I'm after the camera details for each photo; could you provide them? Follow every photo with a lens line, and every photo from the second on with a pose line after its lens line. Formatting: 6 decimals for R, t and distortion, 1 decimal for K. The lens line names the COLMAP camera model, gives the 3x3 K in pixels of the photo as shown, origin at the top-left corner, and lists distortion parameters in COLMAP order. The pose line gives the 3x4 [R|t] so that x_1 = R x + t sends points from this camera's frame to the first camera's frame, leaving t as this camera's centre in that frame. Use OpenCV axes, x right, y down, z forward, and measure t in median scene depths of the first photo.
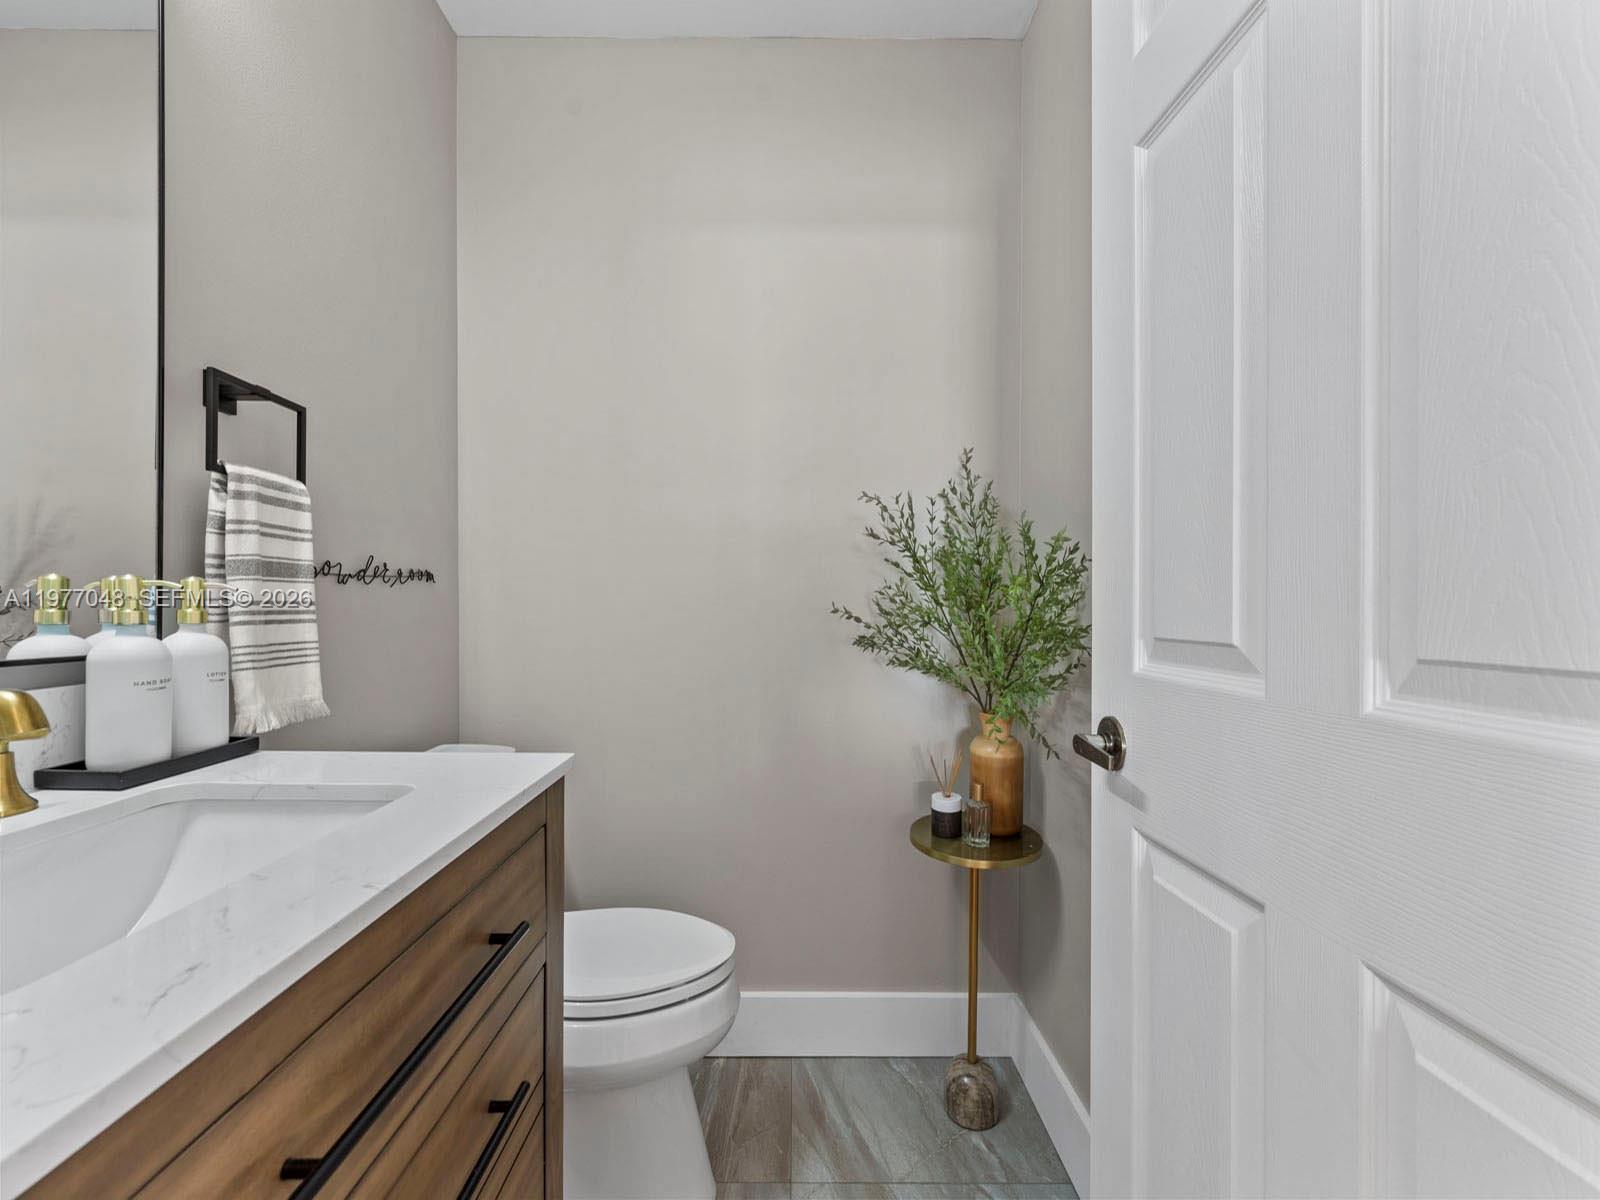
lens RADIAL K [[648.4, 0, 797.4], [0, 648.4, 601.2], [0, 0, 1]] dist [-0.001436, -0.000451]
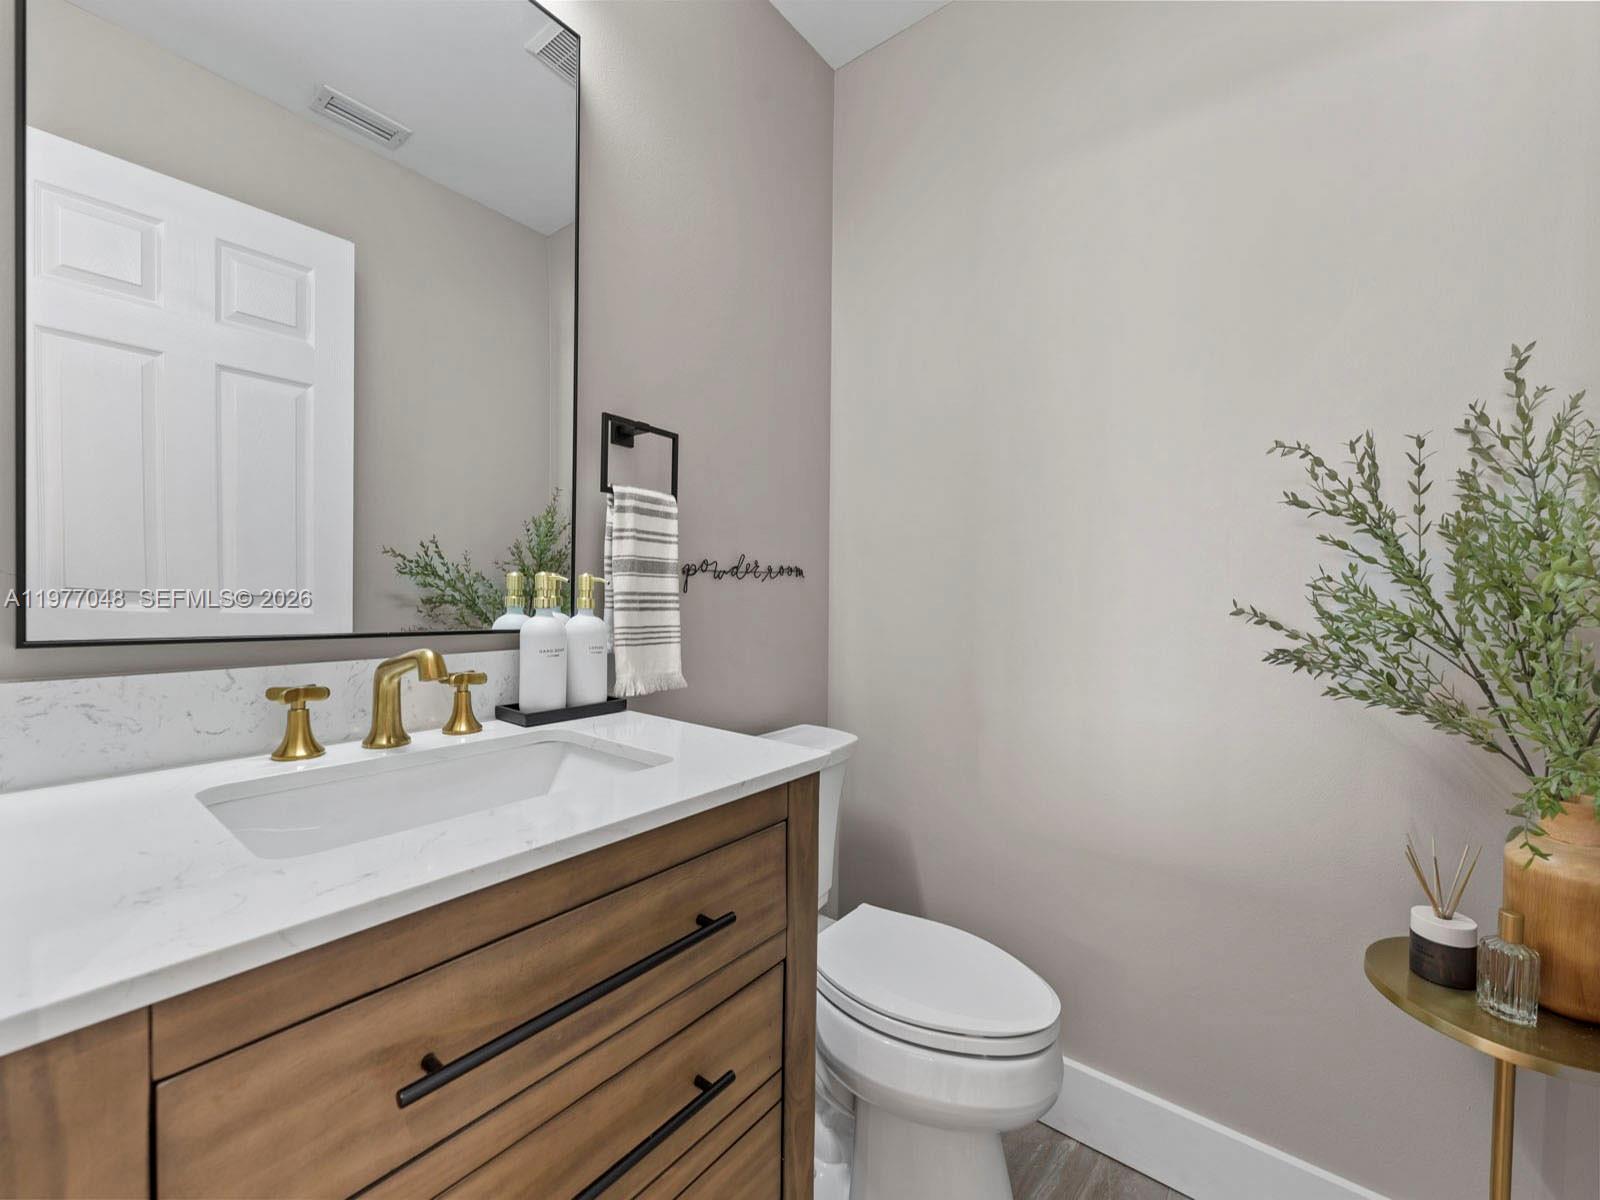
lens RADIAL K [[648.4, 0, 799.1], [0, 648.4, 602.2], [0, 0, 1]] dist [-0.001436, -0.000451]
pose [[0.778934, 0.015898, -0.626904, 0.149487], [-0.010993, 0.999871, 0.011698, 0.000662], [0.627009, -0.002221, 0.779009, 0.151301]]
